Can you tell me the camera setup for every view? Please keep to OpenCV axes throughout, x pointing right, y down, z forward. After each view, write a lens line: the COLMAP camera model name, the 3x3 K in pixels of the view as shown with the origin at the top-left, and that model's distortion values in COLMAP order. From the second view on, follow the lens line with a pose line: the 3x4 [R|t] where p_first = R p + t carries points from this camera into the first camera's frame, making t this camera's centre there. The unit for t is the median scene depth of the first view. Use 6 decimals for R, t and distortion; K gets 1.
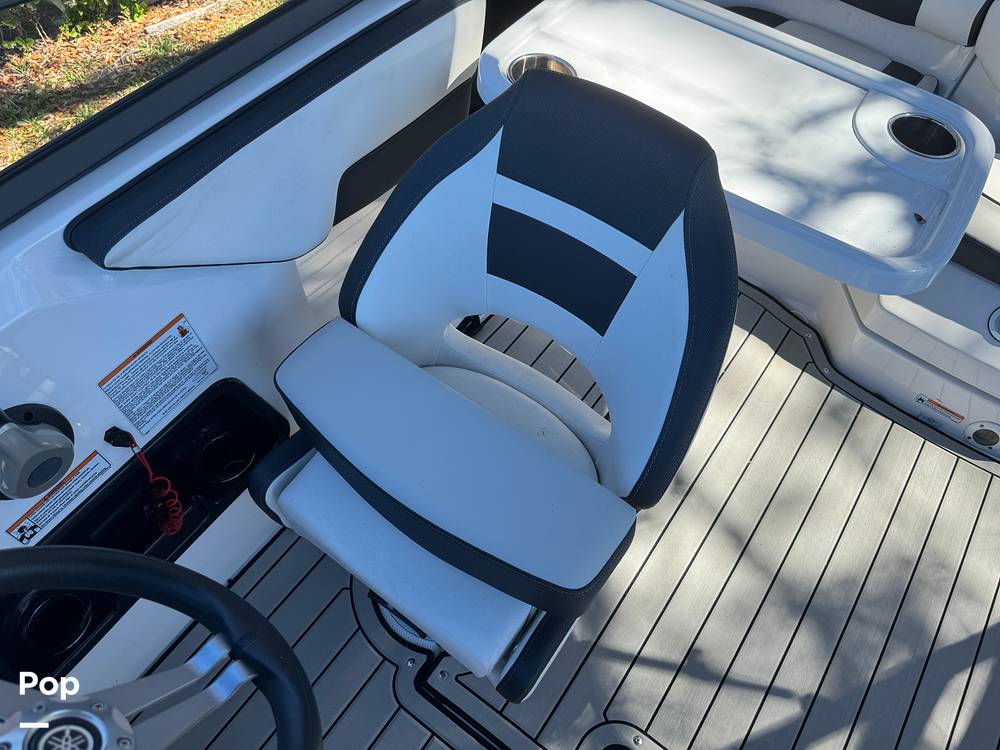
lens RADIAL K [[692.4, 0, 506.5], [0, 692.4, 381.0], [0, 0, 1]] dist [0.018249, 0.003870]
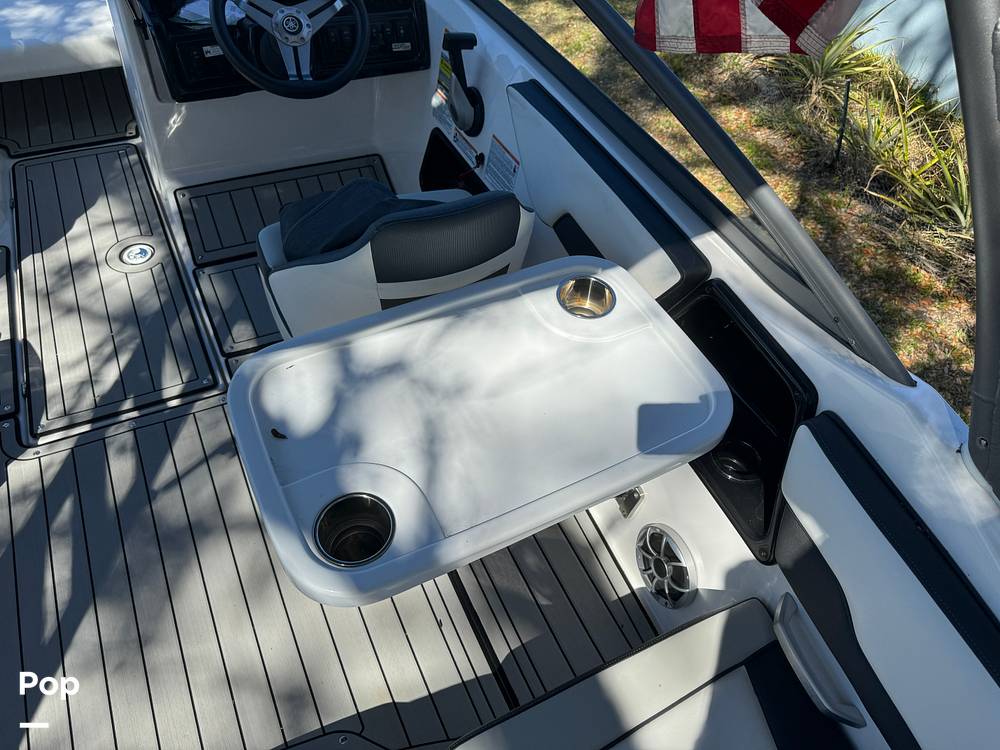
lens RADIAL K [[733.1, 0, 500.0], [0, 733.1, 375.0], [0, 0, 1]] dist [0.011450, -0.013527]
pose [[-0.468098, 0.615187, -0.634373, 1.443761], [-0.777025, 0.055345, 0.627031, -1.605890], [0.420851, 0.786436, 0.452109, 0.743068]]
